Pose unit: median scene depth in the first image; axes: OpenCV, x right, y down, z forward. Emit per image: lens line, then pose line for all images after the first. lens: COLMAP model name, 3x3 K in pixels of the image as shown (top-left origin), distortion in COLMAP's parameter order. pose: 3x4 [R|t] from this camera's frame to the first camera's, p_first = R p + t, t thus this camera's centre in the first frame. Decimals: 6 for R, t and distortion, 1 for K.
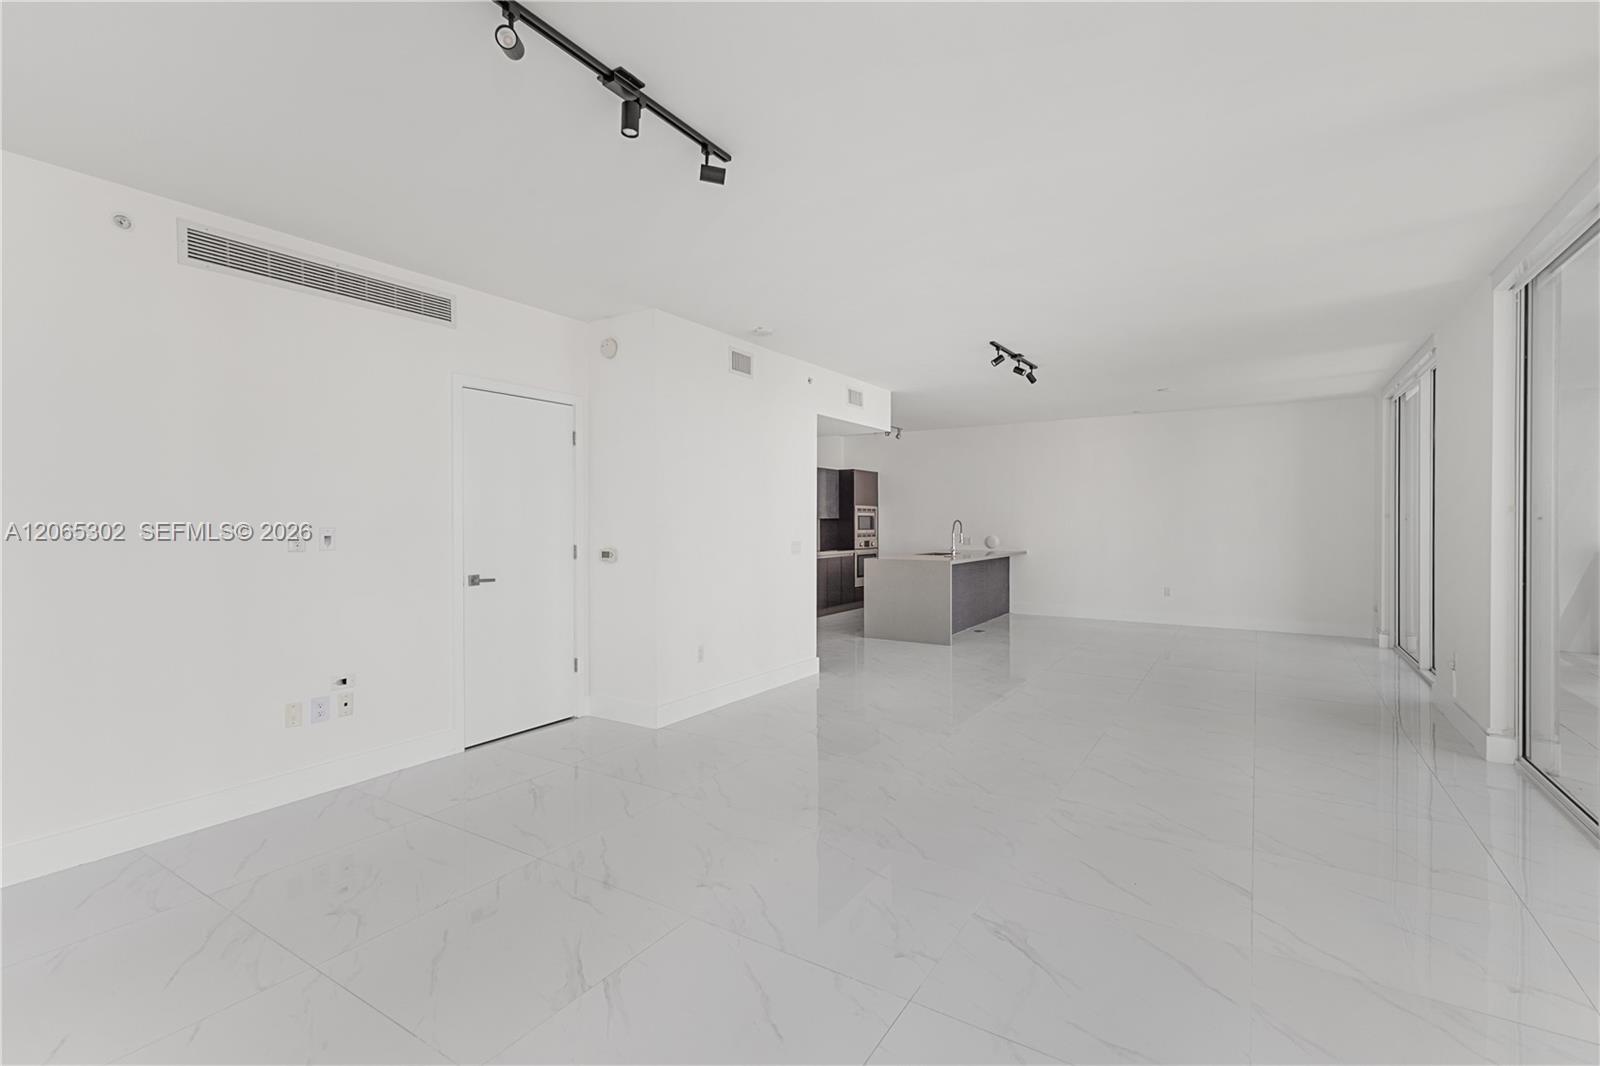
lens RADIAL K [[714.1, 0, 801.5], [0, 714.1, 529.3], [0, 0, 1]] dist [0.001245, -0.000081]
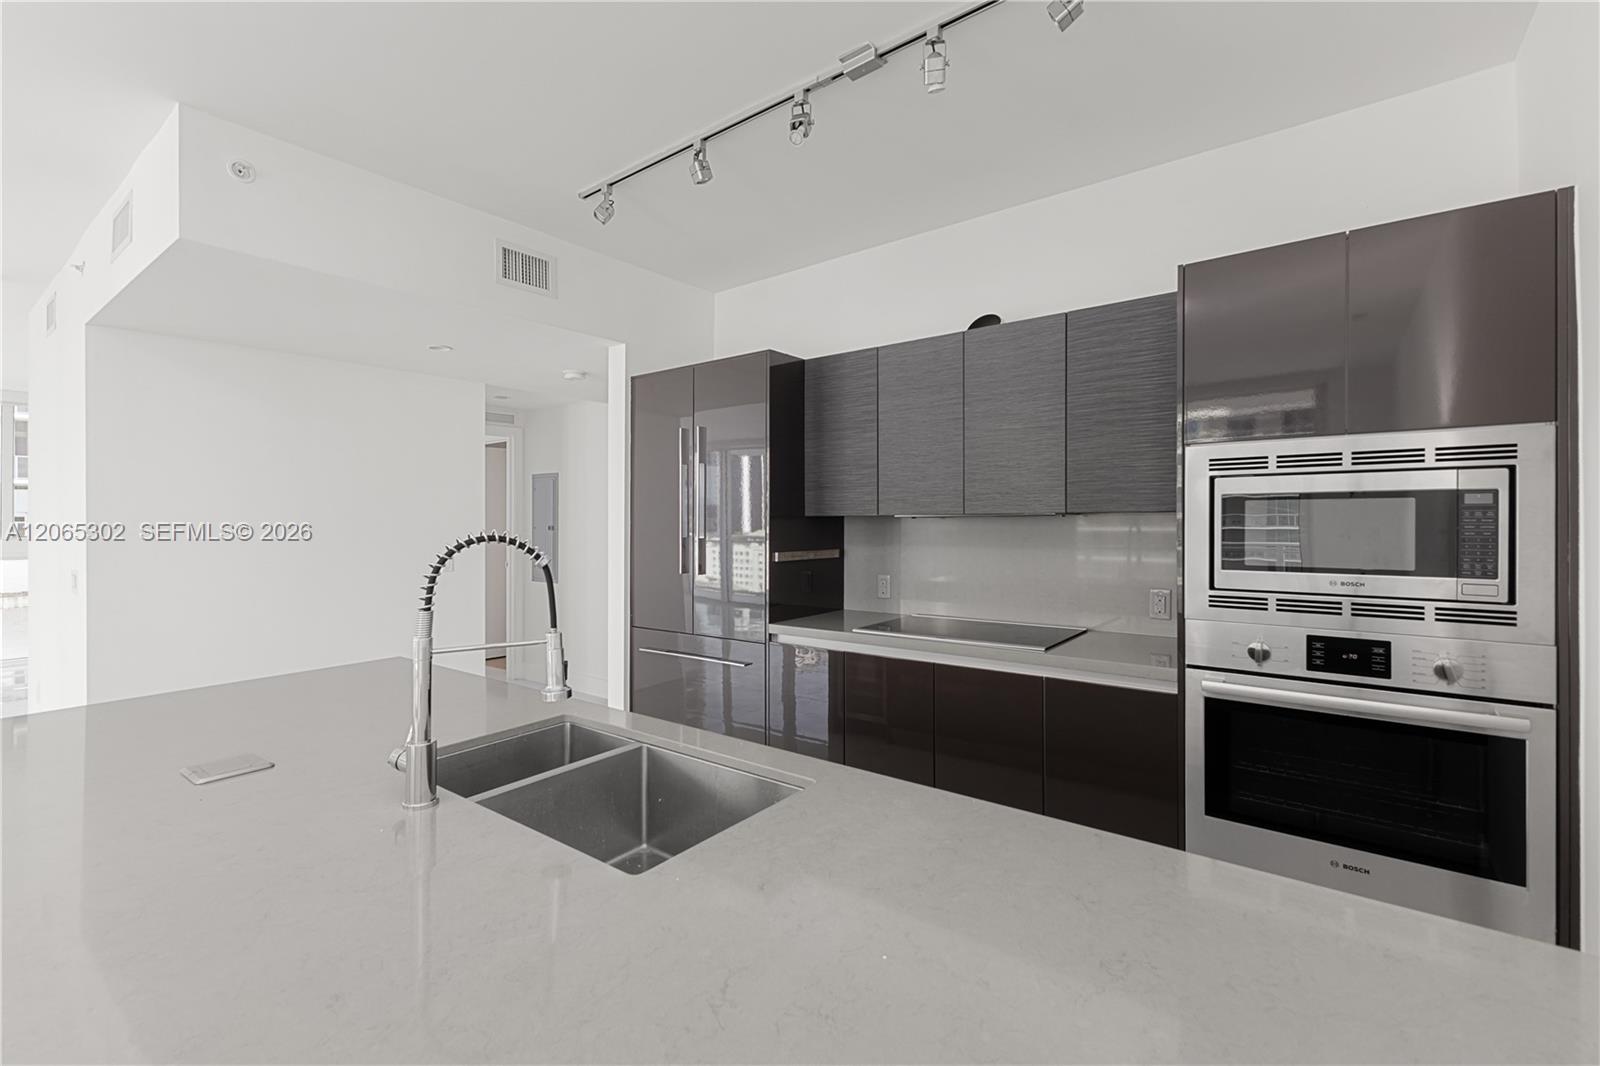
lens RADIAL K [[684.0, 0, 788.4], [0, 684.0, 527.8], [0, 0, 1]] dist [0.001272, 0.000104]
pose [[-0.087791, 0.014800, -0.996029, 0.284557], [0.000190, 0.999890, 0.014841, -0.013657], [0.996139, 0.001114, -0.087784, 0.939433]]
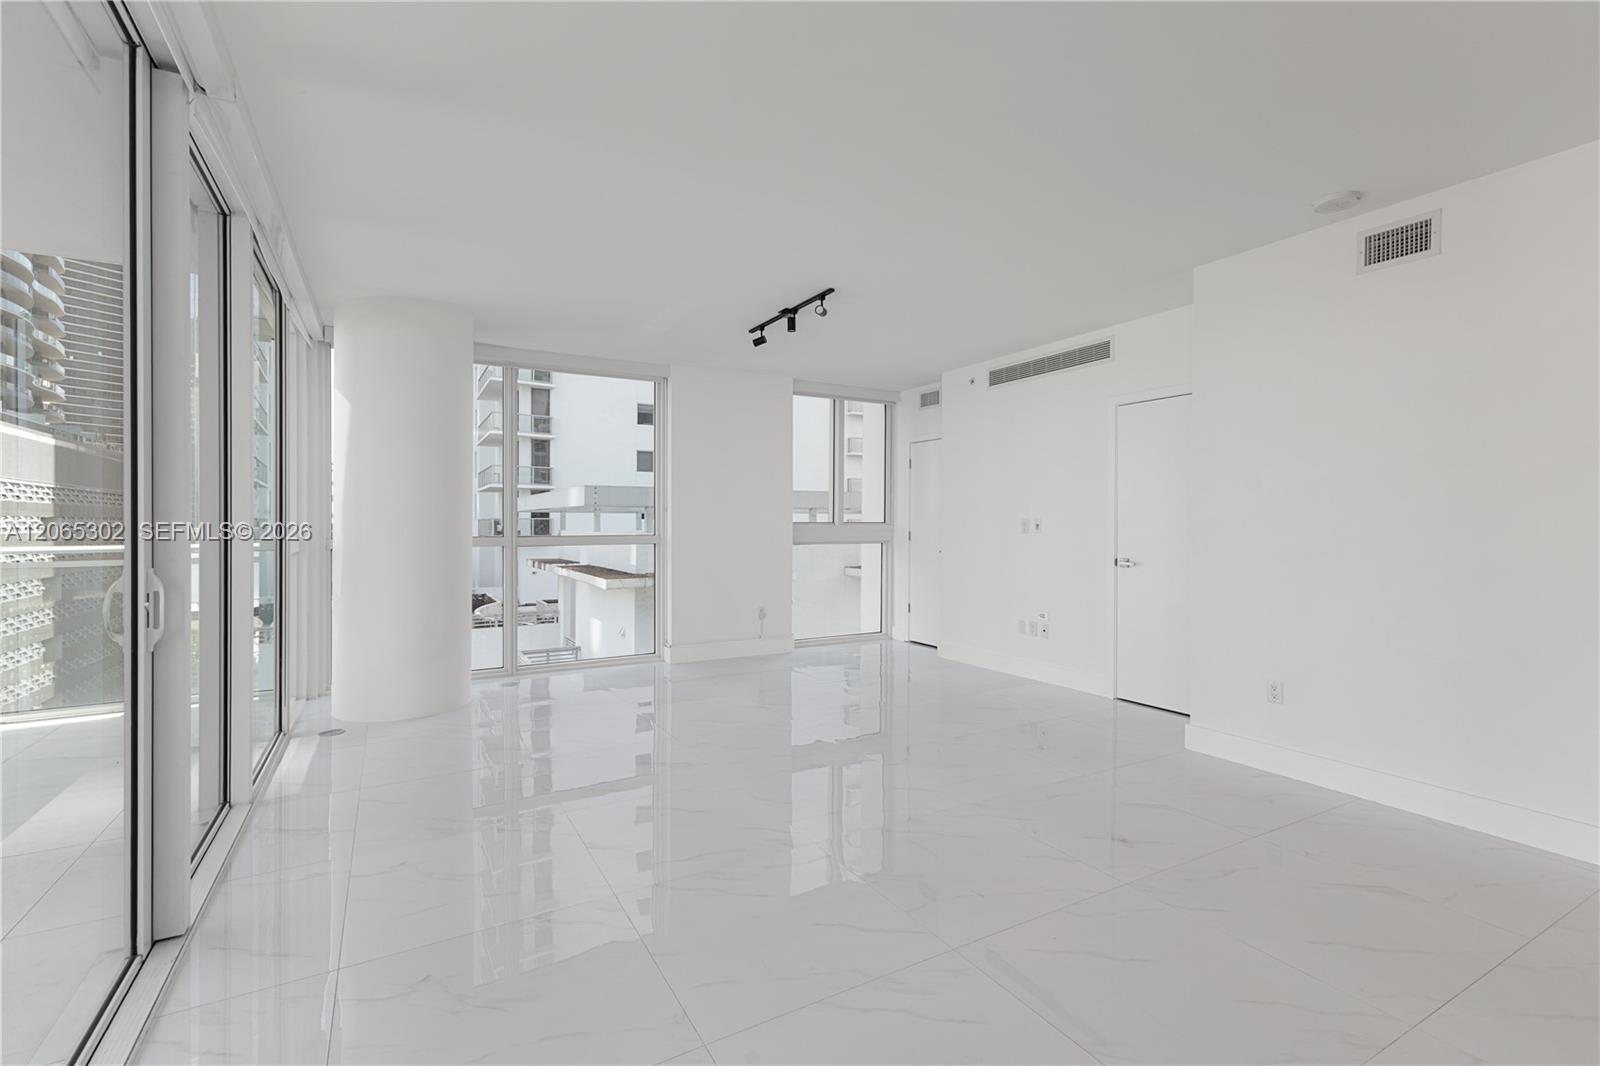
lens RADIAL K [[714.1, 0, 801.5], [0, 714.1, 529.3], [0, 0, 1]] dist [0.001245, -0.000081]
pose [[-0.468182, 0.008870, -0.883587, 0.356476], [-0.006802, 0.999884, 0.013642, 0.000692], [0.883606, 0.012397, -0.468068, 0.444260]]
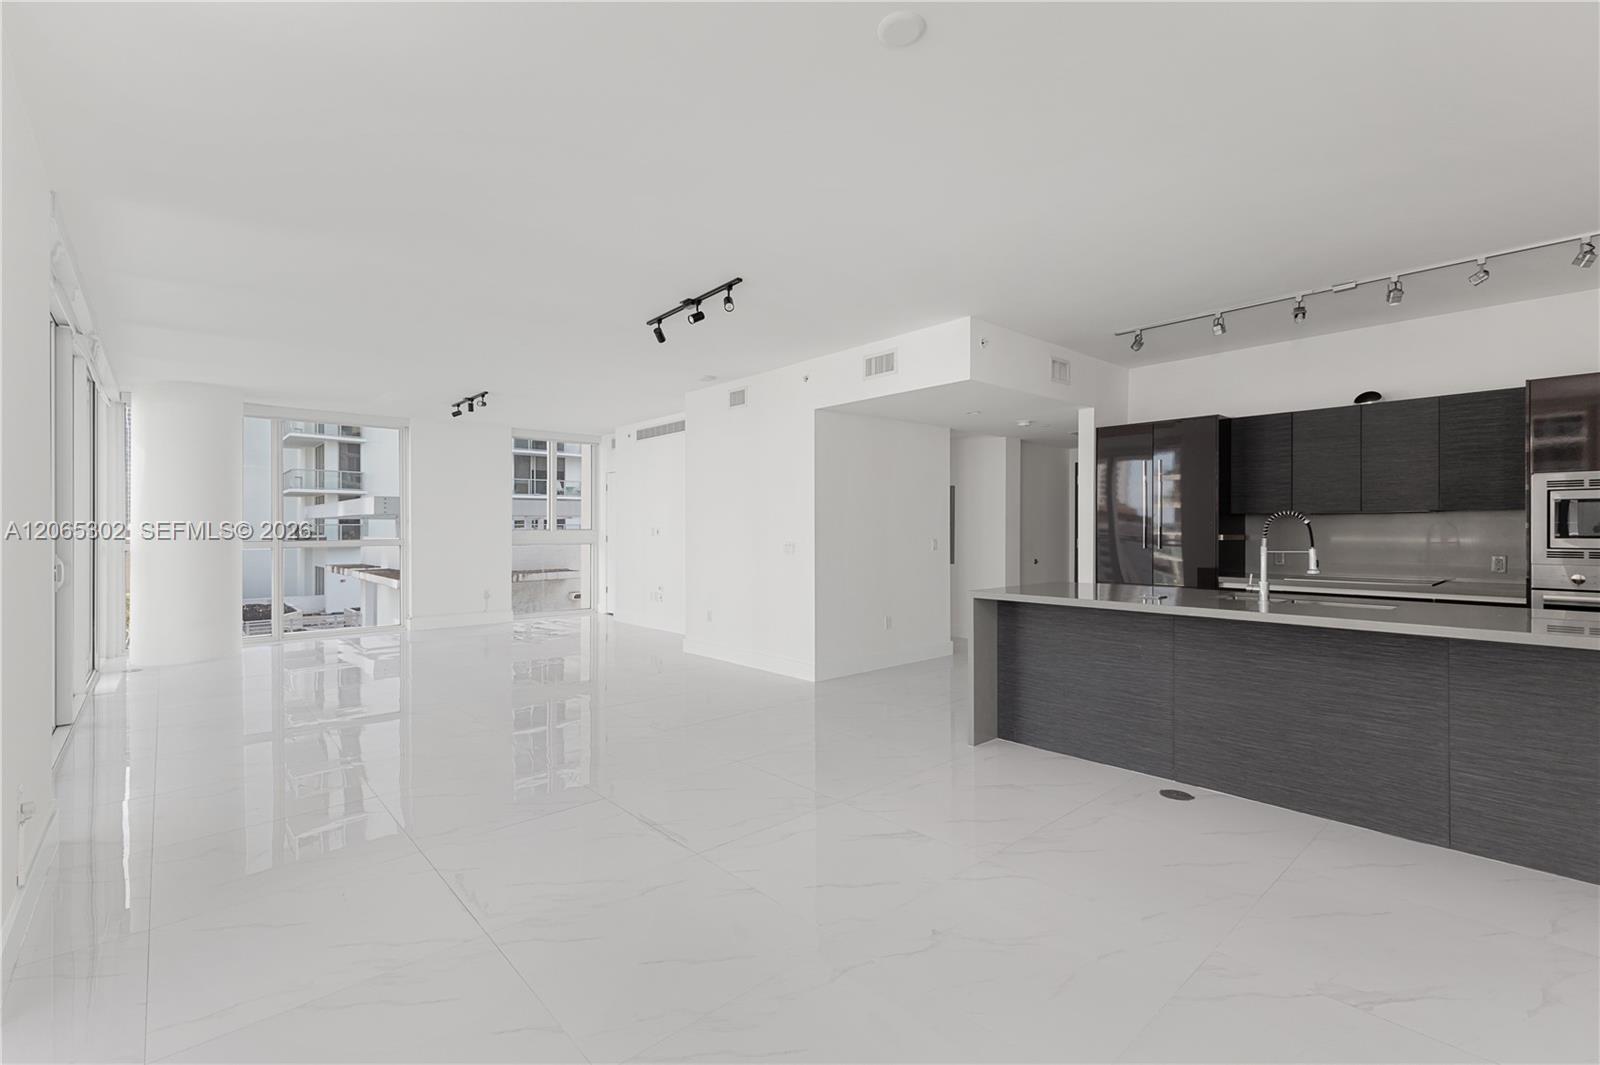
lens RADIAL K [[692.1, 0, 803.1], [0, 692.1, 528.2], [0, 0, 1]] dist [0.000960, 0.000127]
pose [[-0.262772, 0.003528, -0.964852, 0.556231], [-0.003985, 0.999981, 0.004742, -0.004604], [0.964850, 0.005091, -0.262753, 0.746707]]
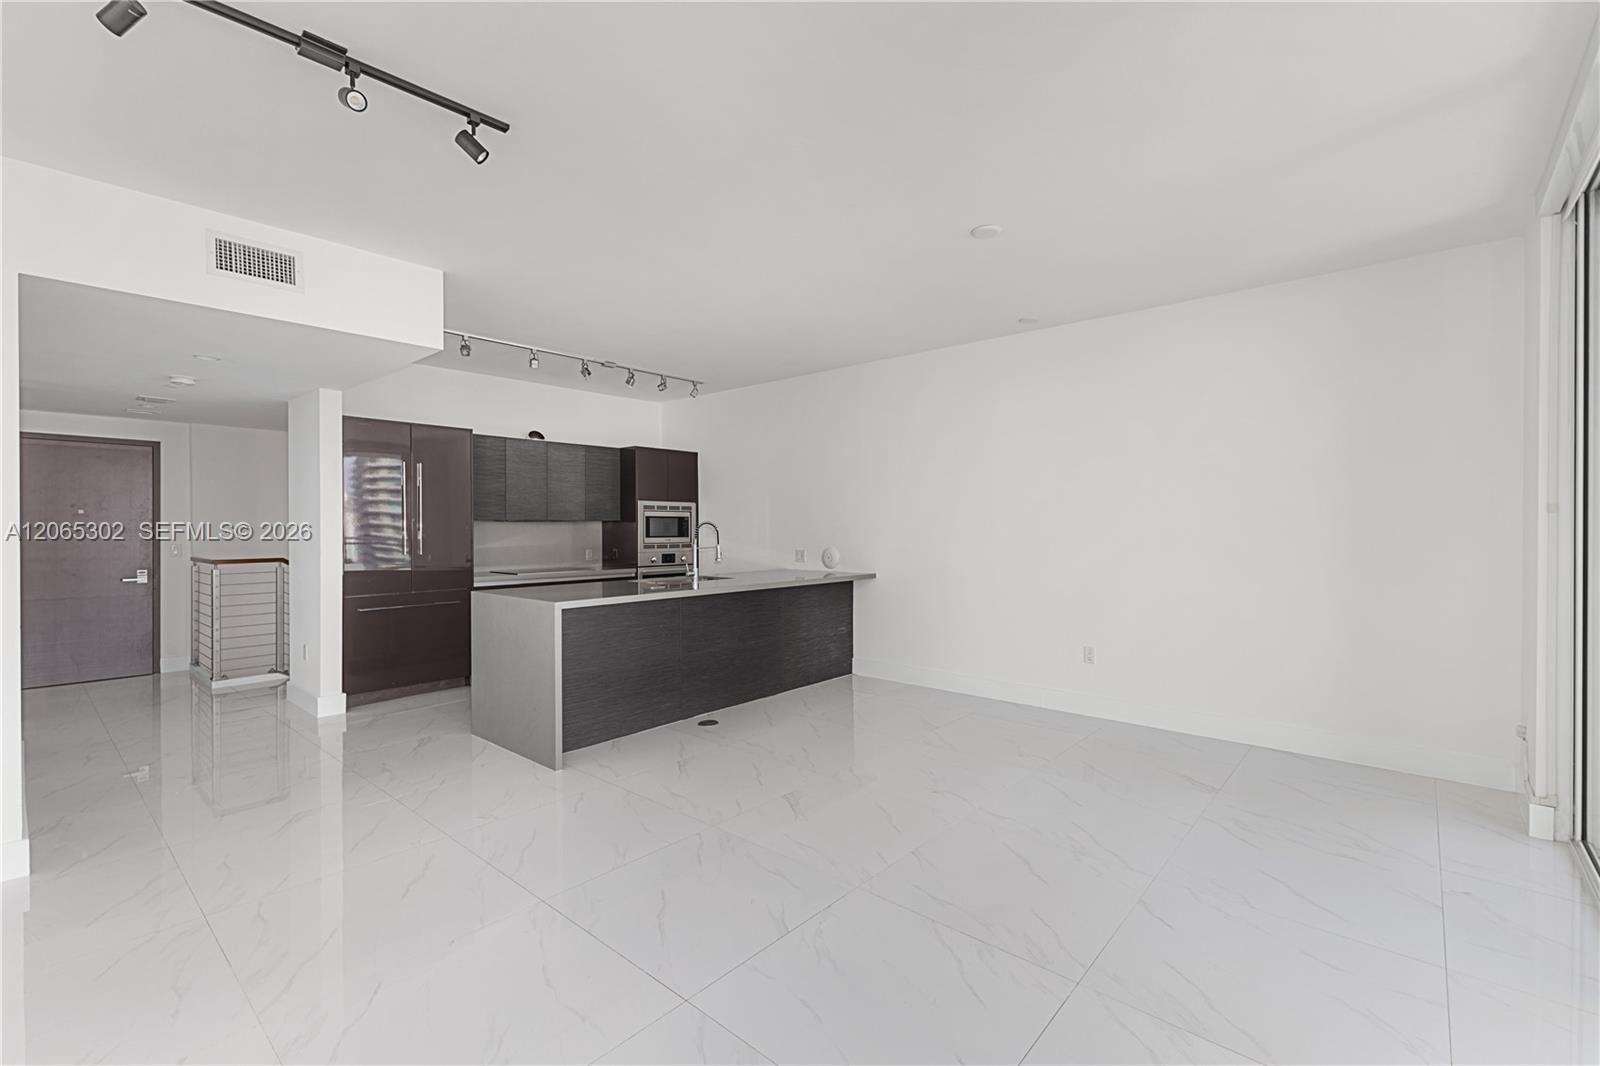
lens RADIAL K [[699.0, 0, 800.0], [0, 699.0, 533.0], [0, 0, 1]] dist [-0.002591, -0.000562]
pose [[0.988825, 0.000123, -0.149080, 0.331531], [-0.000159, 1.000000, -0.000227, -0.003370], [0.149080, 0.000248, 0.988825, 0.396724]]
